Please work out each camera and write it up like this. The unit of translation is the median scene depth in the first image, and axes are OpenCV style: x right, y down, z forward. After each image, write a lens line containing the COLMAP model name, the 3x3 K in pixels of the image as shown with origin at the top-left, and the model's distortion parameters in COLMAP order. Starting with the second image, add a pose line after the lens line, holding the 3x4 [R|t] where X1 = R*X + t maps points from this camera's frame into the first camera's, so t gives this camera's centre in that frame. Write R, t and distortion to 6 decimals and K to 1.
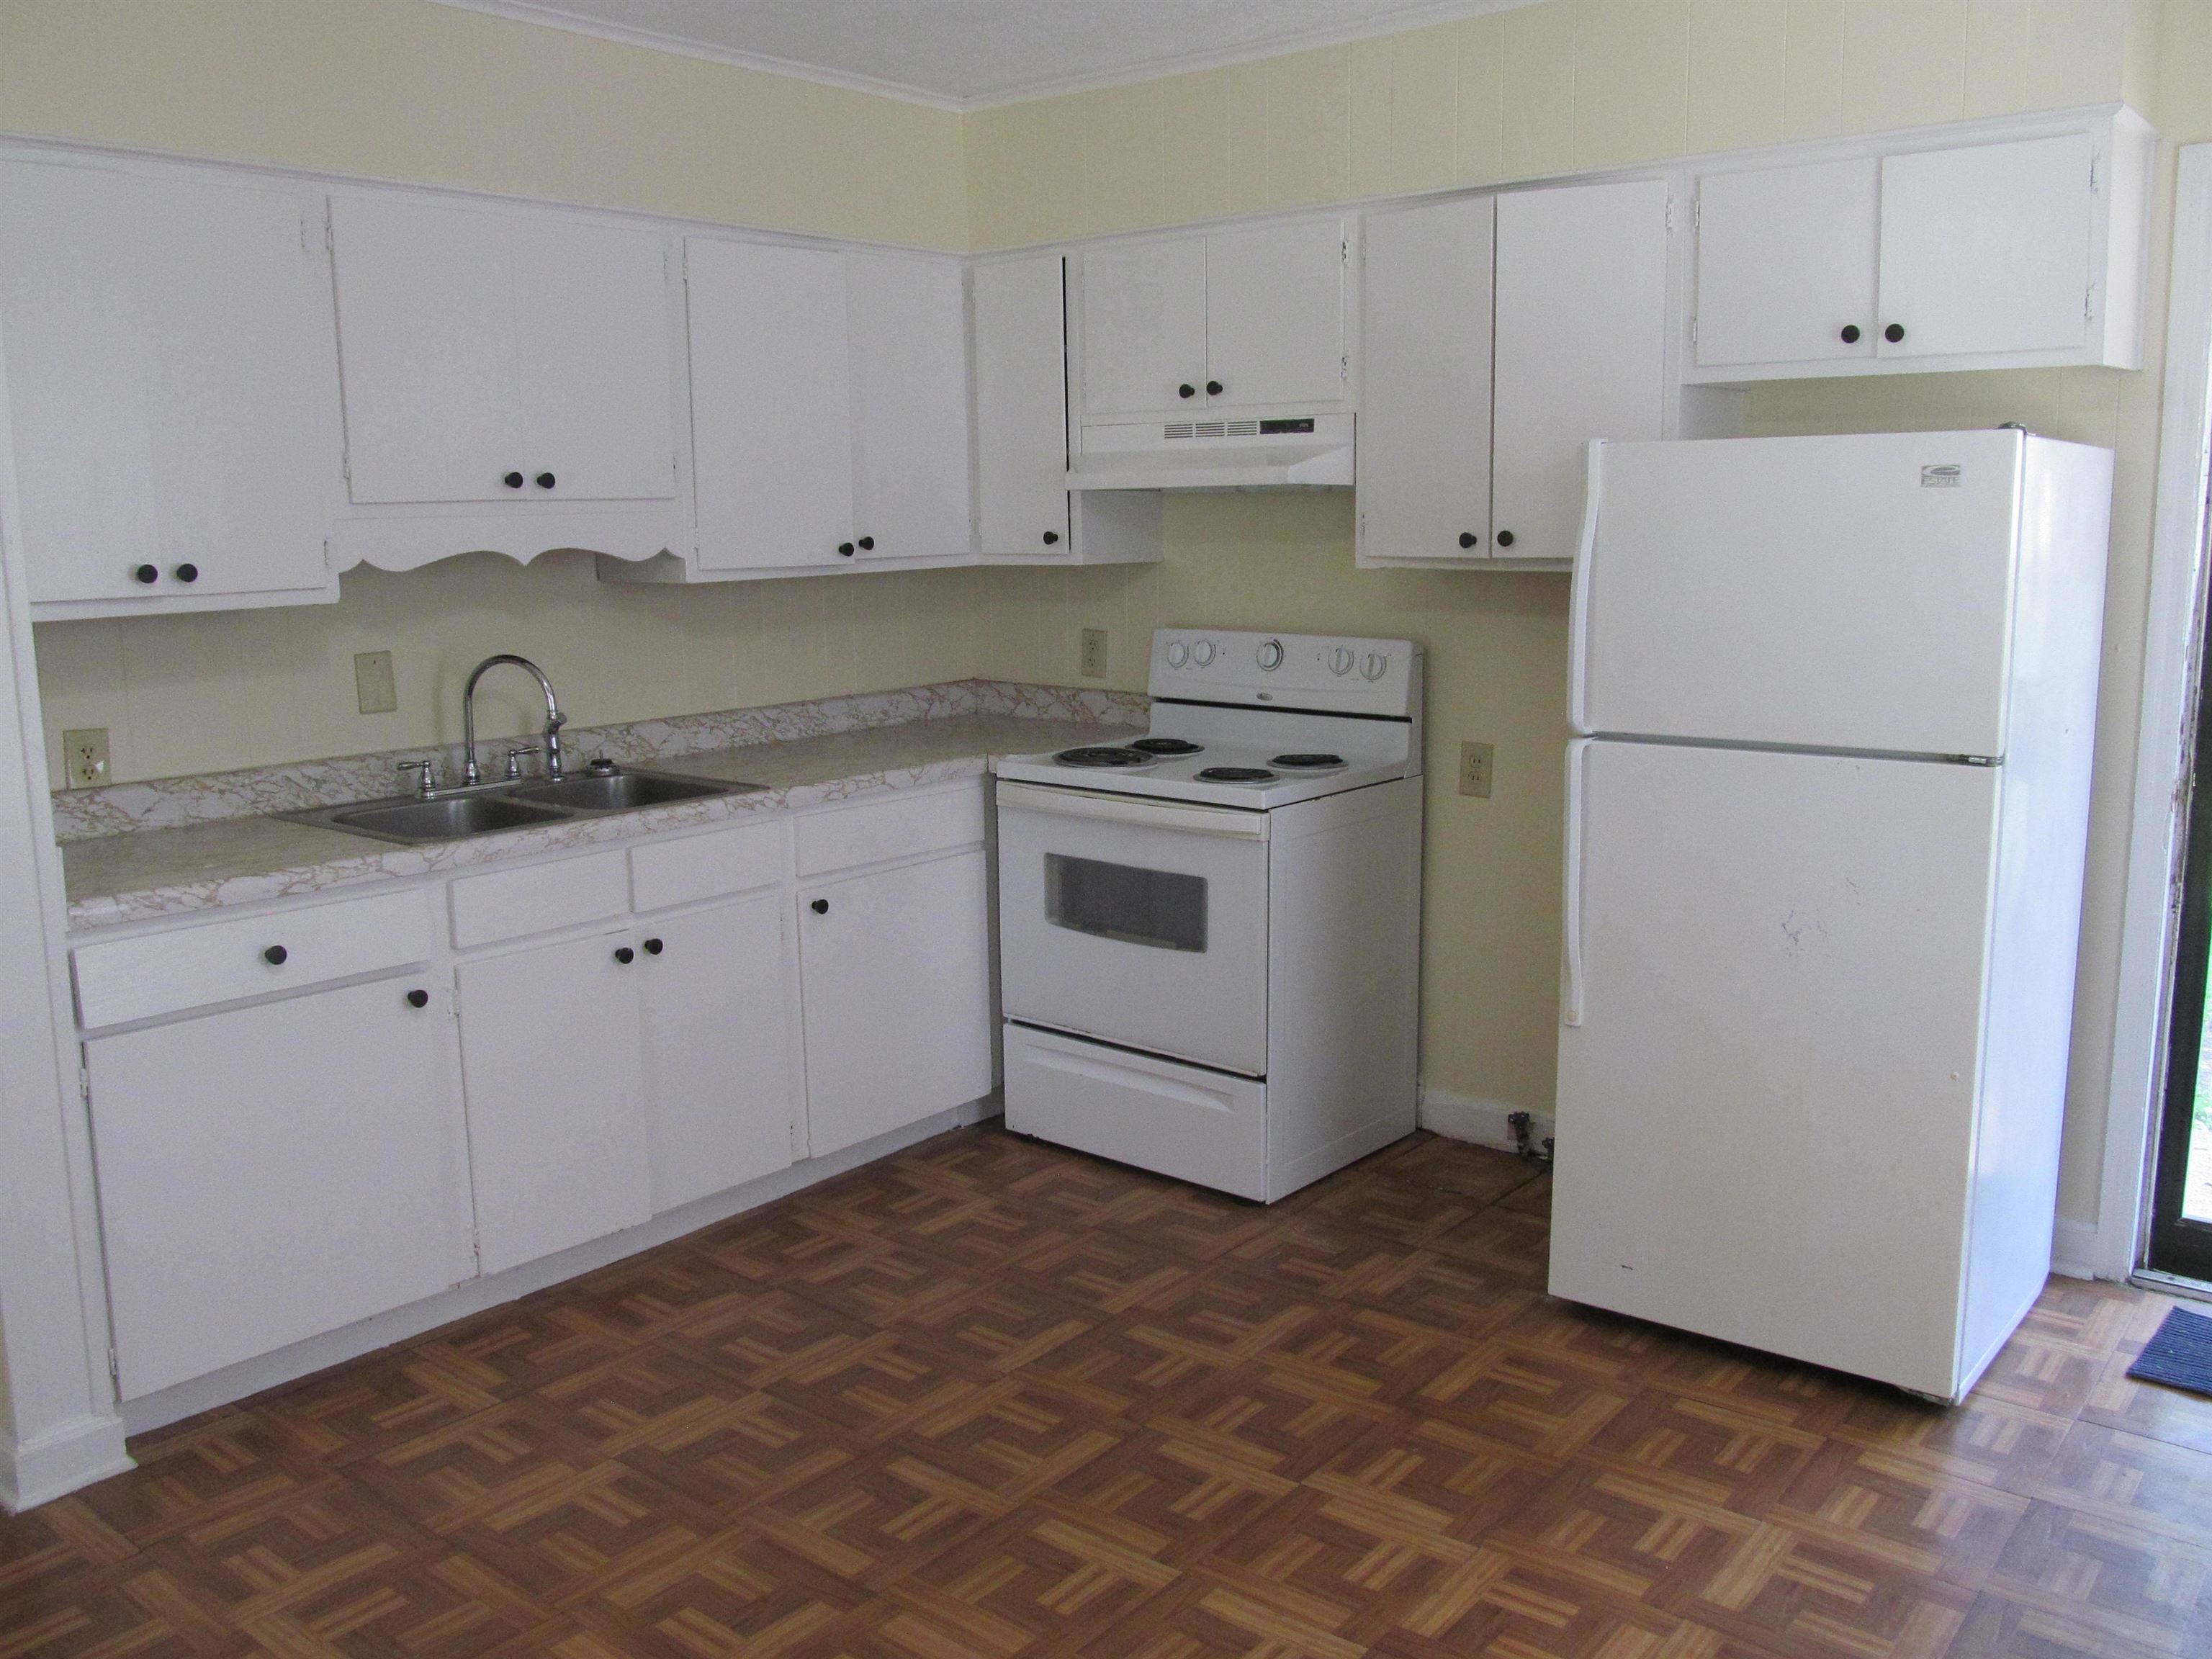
lens RADIAL K [[1872.9, 0, 1106.0], [0, 1872.9, 829.5], [0, 0, 1]] dist [-0.043073, 0.017667]
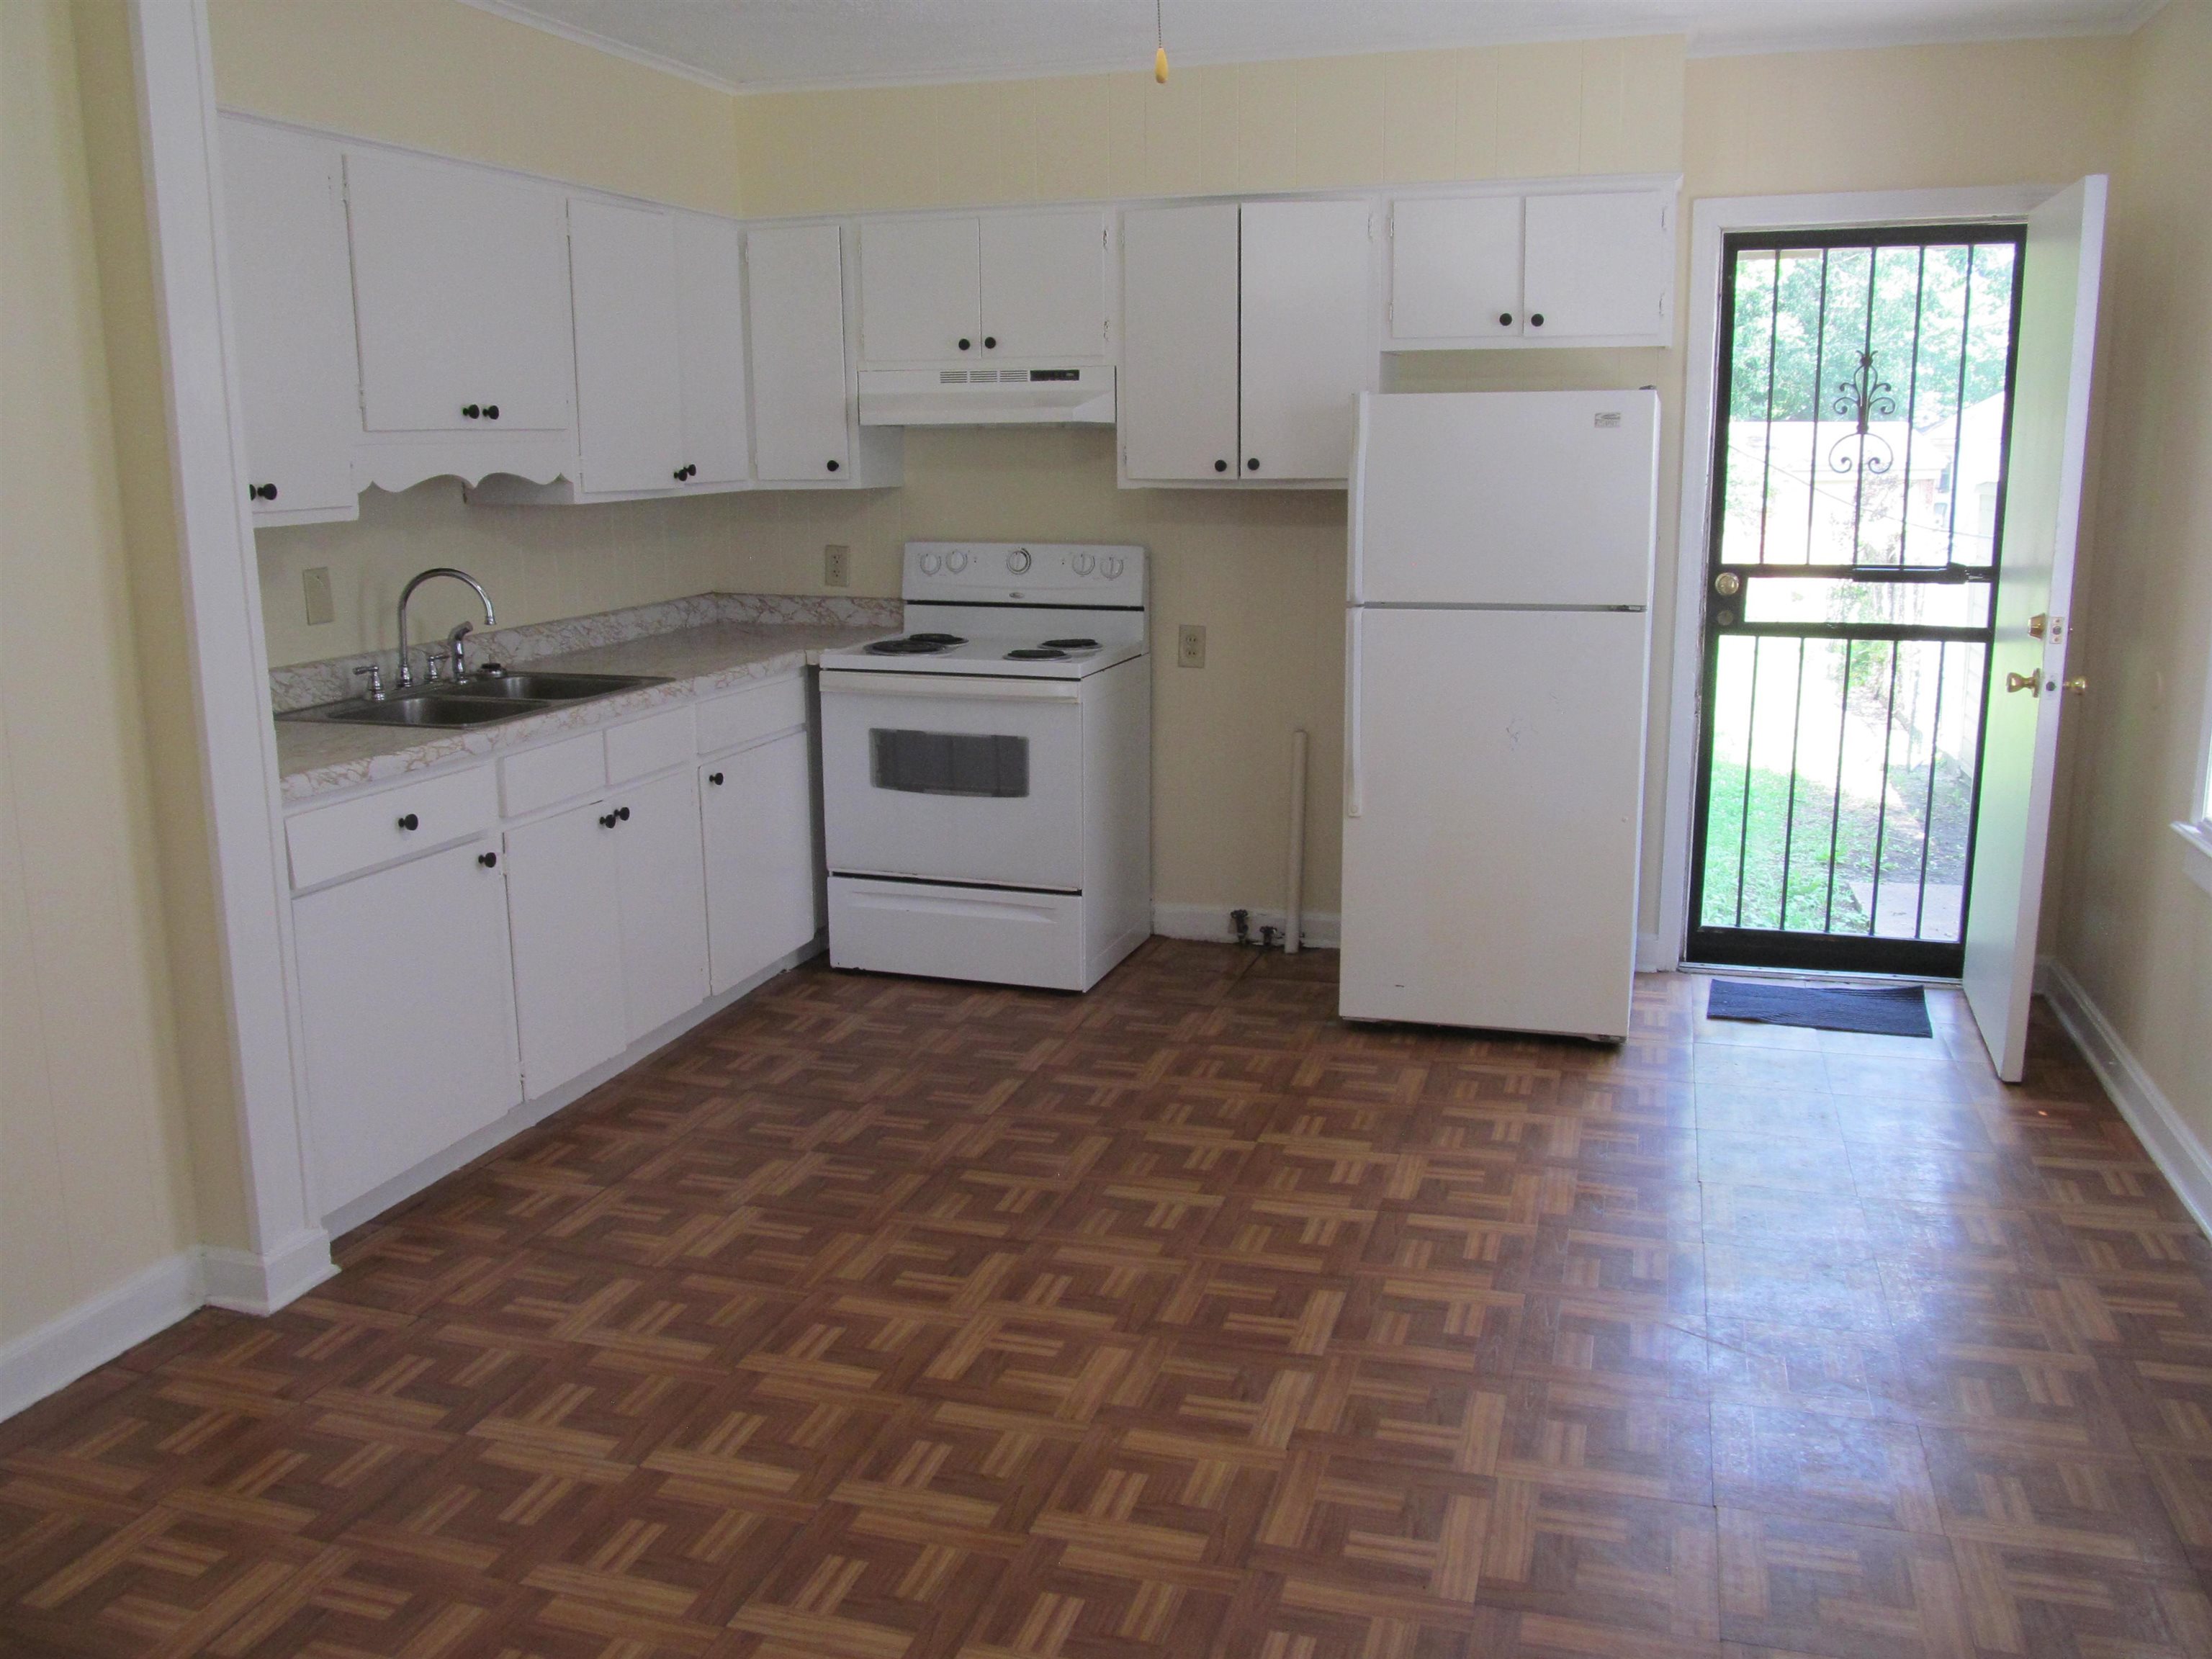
lens RADIAL K [[1885.2, 0, 1106.0], [0, 1885.2, 829.5], [0, 0, 1]] dist [-0.033914, -0.000672]
pose [[0.923849, -0.071040, 0.376106, -0.383323], [0.059666, 0.997342, 0.041820, 0.038808], [-0.378077, -0.016195, 0.925632, -0.192996]]
